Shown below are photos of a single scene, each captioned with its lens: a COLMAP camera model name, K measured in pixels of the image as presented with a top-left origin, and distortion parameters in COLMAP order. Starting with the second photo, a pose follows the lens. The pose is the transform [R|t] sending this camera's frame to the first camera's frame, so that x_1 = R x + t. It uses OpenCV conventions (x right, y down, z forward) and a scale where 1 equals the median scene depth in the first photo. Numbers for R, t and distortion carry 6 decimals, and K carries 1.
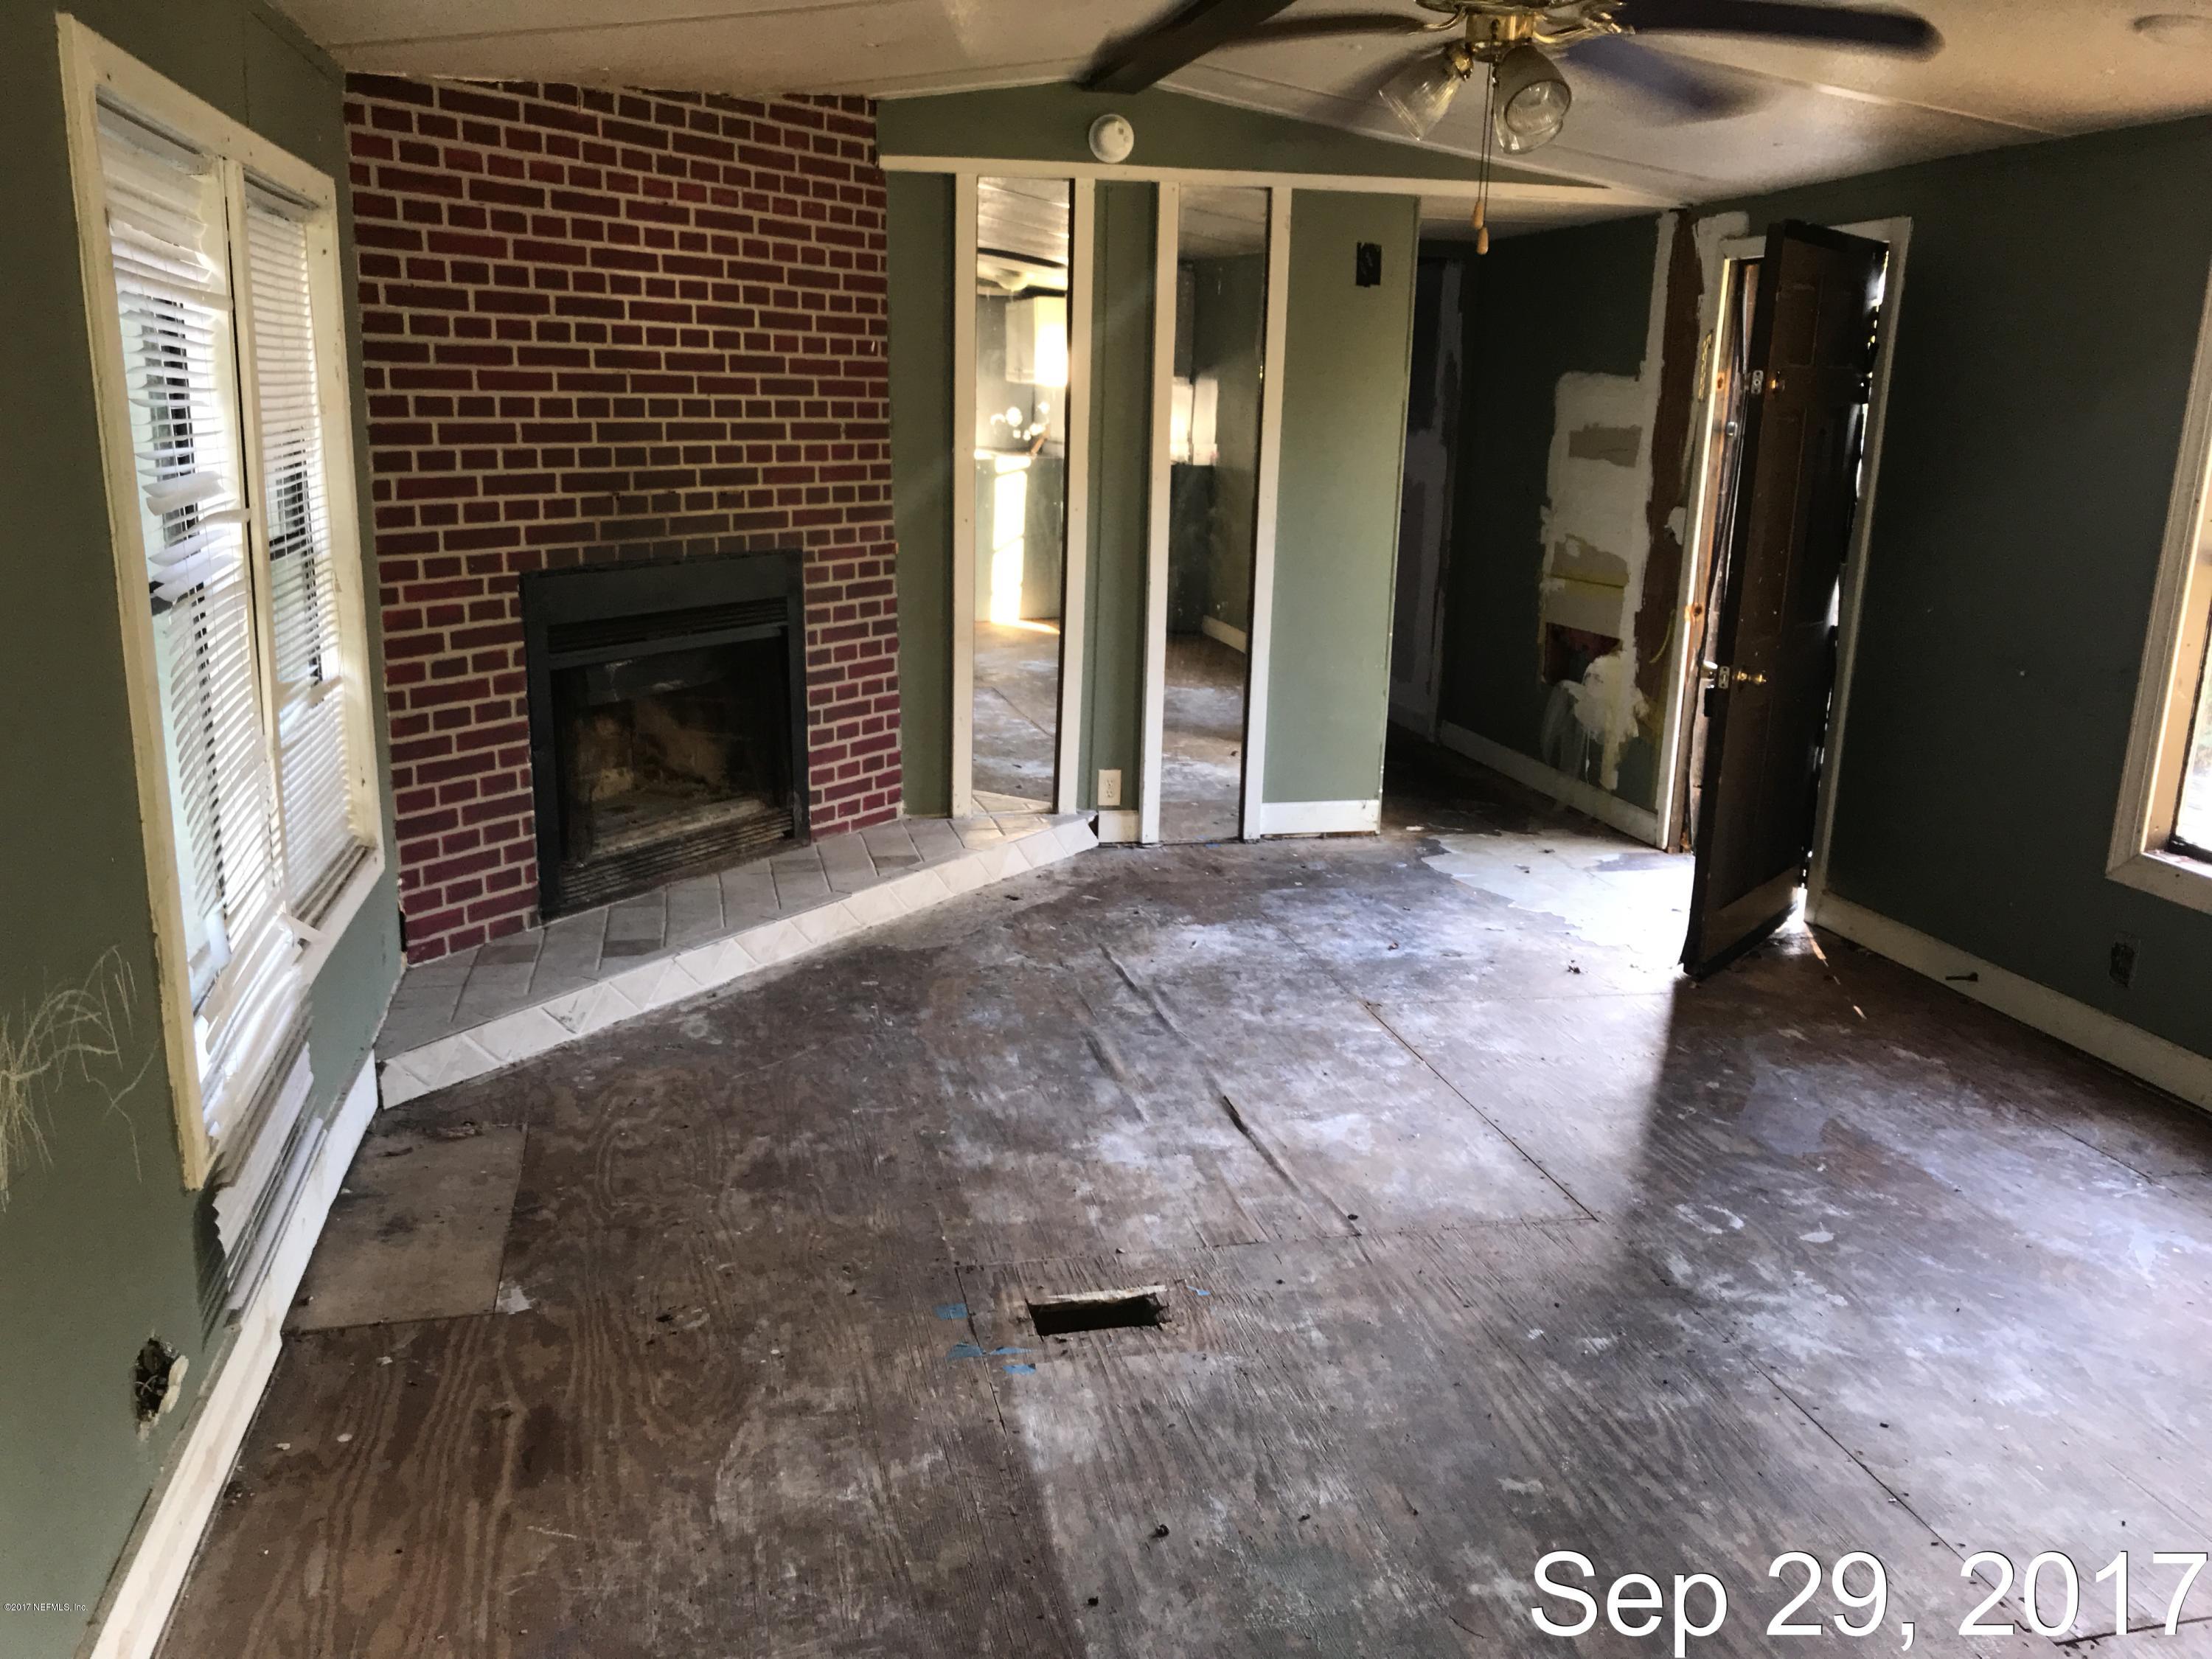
lens RADIAL K [[1784.6, 0, 1108.3], [0, 1784.6, 839.1], [0, 0, 1]] dist [0.017250, -0.039398]
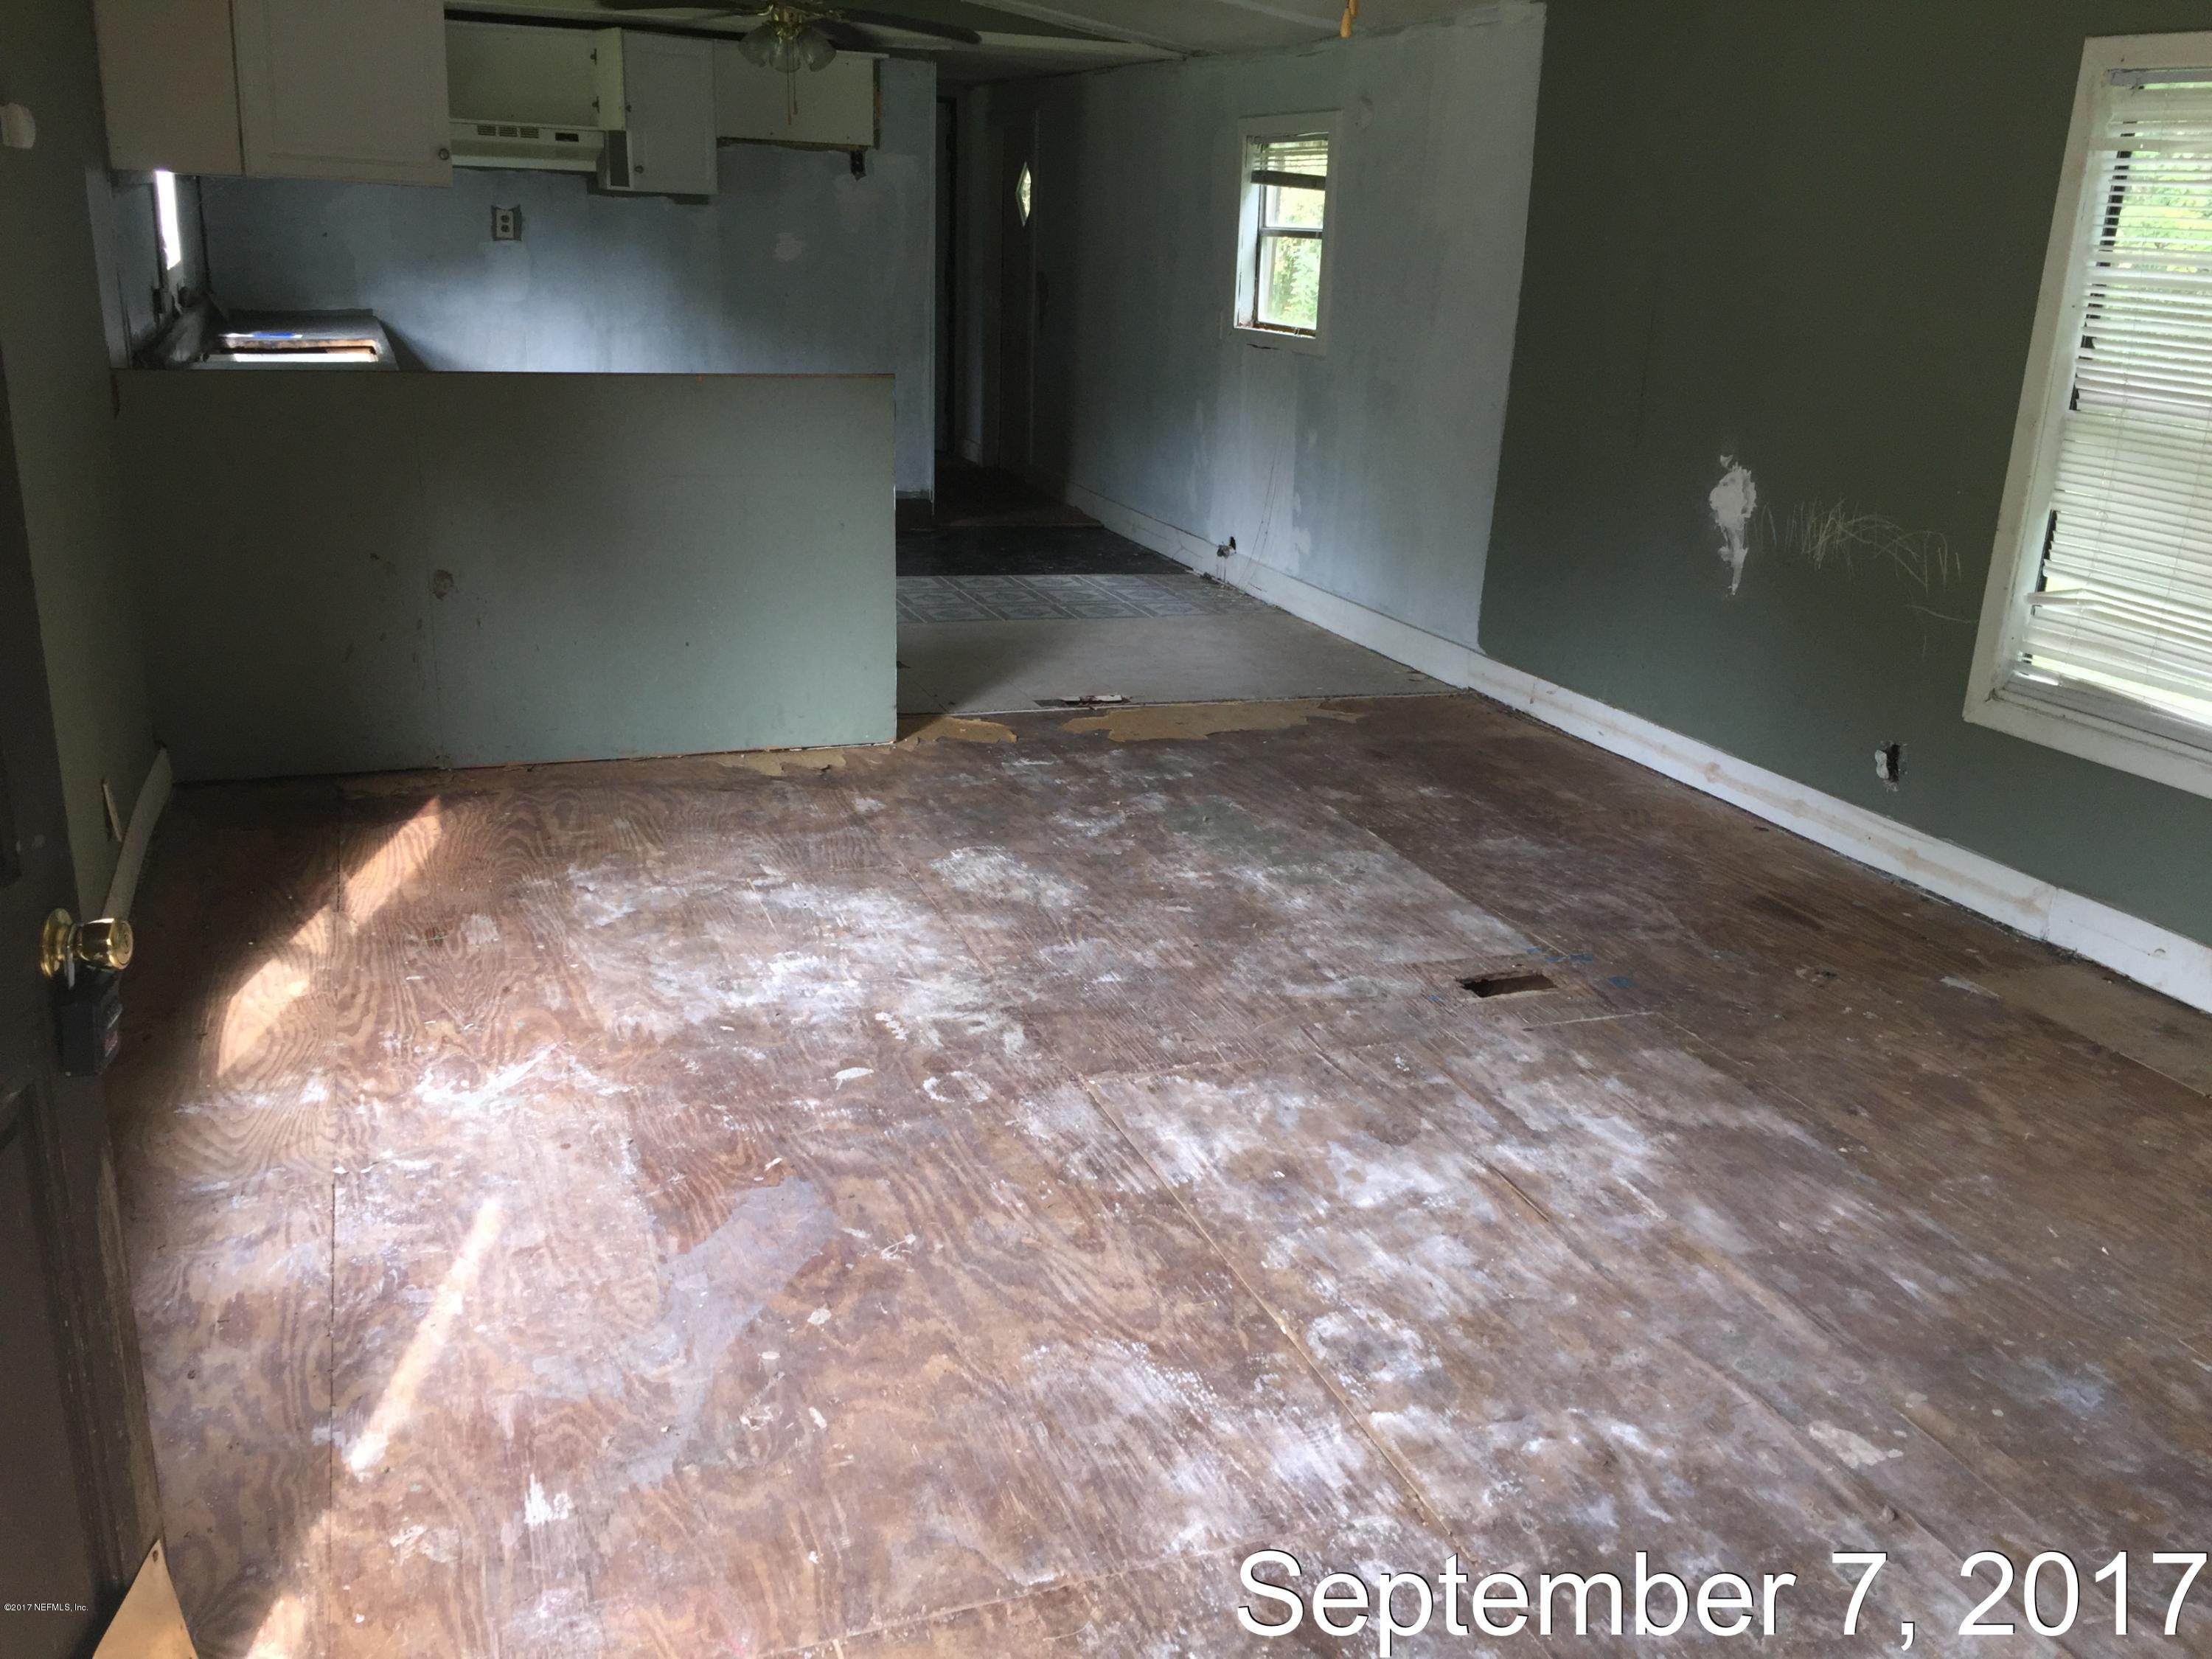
lens RADIAL K [[1856.2, 0, 1108.6], [0, 1856.2, 823.0], [0, 0, 1]] dist [0.038200, 0.003235]
pose [[-0.988662, -0.013089, -0.149589, 0.410653], [-0.090313, 0.847707, 0.522721, -0.423148], [0.119966, 0.530304, -0.839277, 1.774461]]
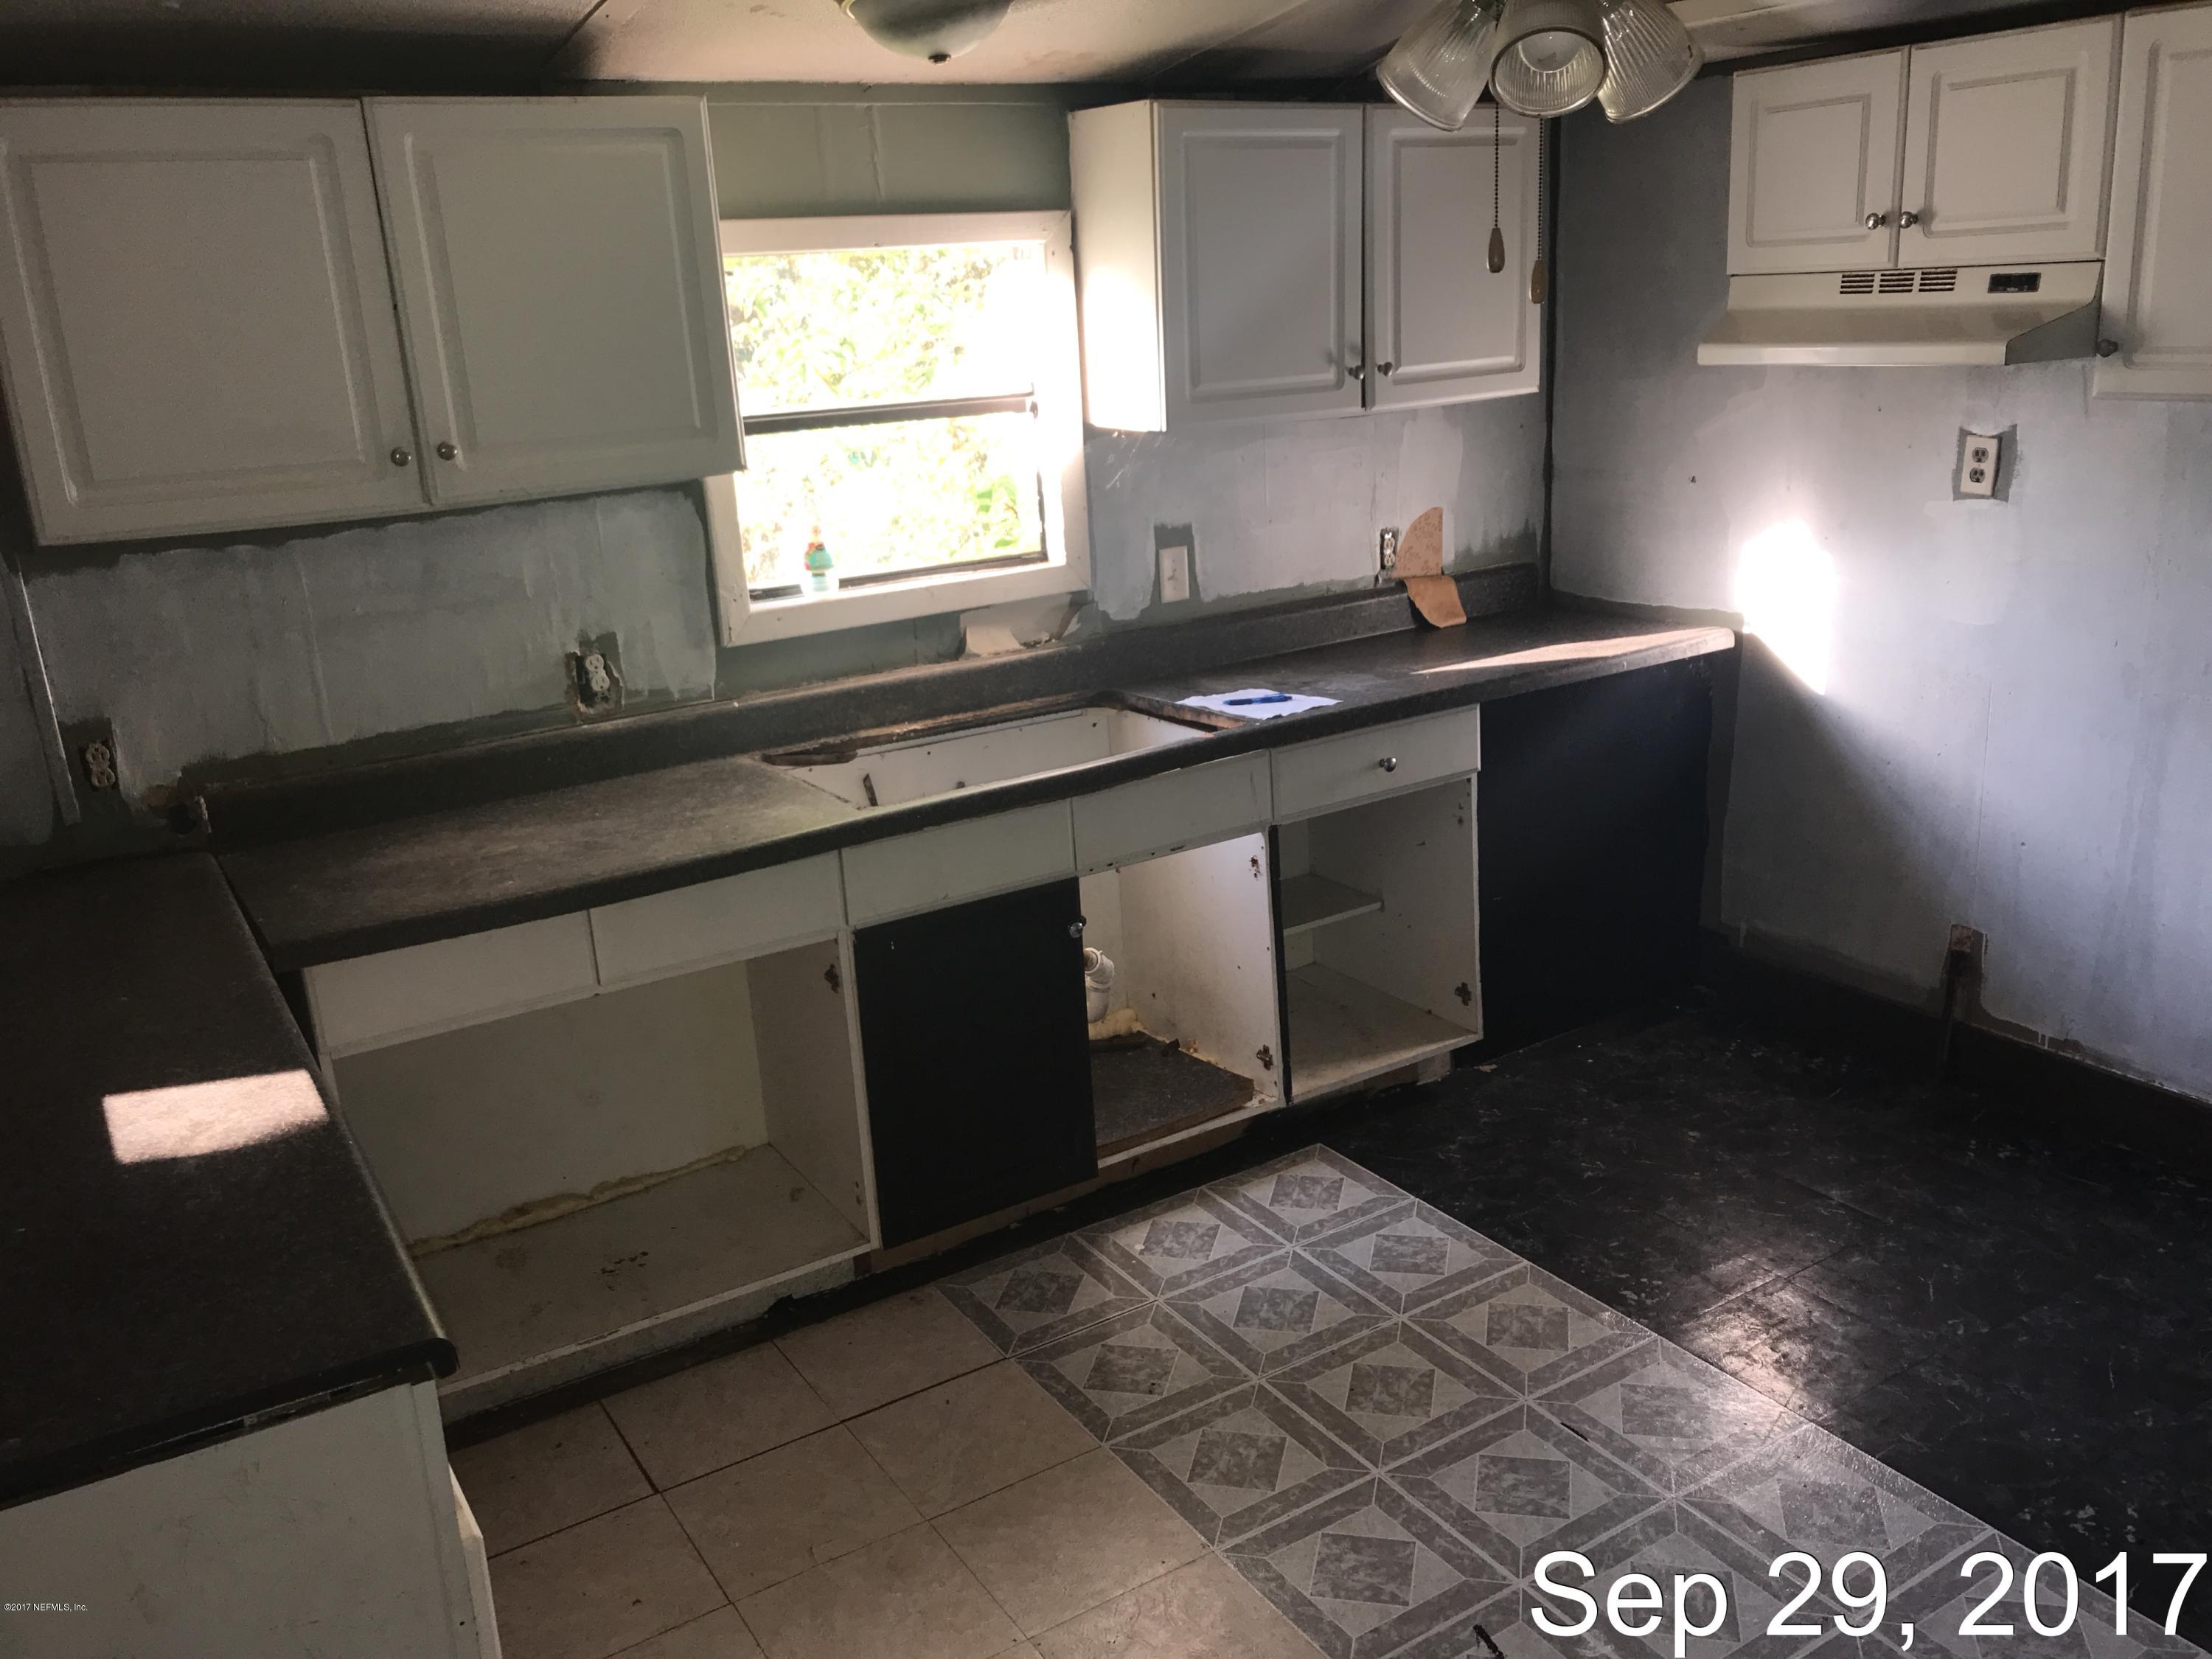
lens RADIAL K [[1784.6, 0, 1123.6], [0, 1784.6, 817.7], [0, 0, 1]] dist [0.017250, -0.039398]
pose [[-0.321674, -0.268064, 0.908112, 0.243050], [0.260959, 0.896843, 0.357174, -0.293880], [-0.910179, 0.351874, -0.218537, 1.124300]]
